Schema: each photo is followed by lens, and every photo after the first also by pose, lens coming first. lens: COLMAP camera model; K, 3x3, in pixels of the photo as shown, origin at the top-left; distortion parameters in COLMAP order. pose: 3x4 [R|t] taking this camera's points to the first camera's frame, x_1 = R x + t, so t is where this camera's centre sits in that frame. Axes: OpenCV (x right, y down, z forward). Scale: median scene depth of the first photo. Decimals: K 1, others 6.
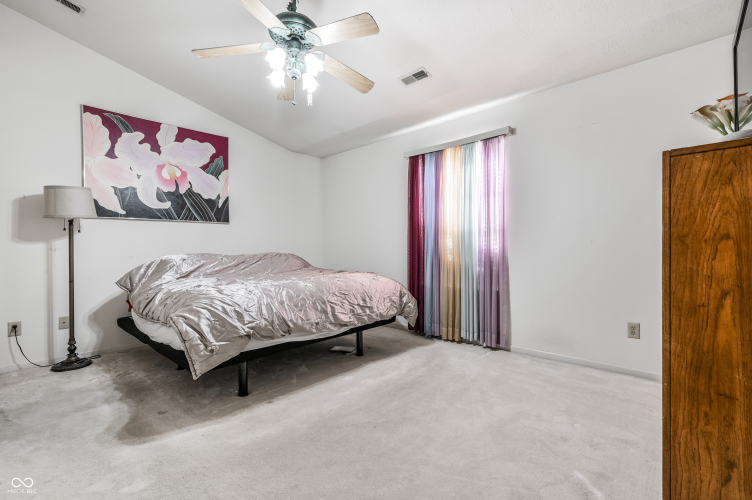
lens RADIAL K [[344.6, 0, 376.7], [0, 344.6, 255.8], [0, 0, 1]] dist [0.004726, -0.001684]
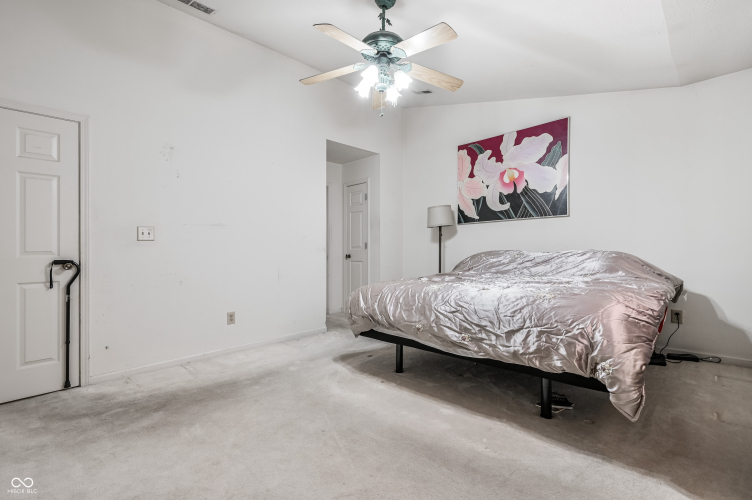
lens RADIAL K [[344.6, 0, 376.6], [0, 344.6, 243.6], [0, 0, 1]] dist [0.004726, -0.001684]
pose [[-0.031873, -0.008704, -0.999454, 0.520894], [-0.006402, 0.999943, -0.008504, -0.015401], [0.999471, 0.006127, -0.031927, 0.628822]]
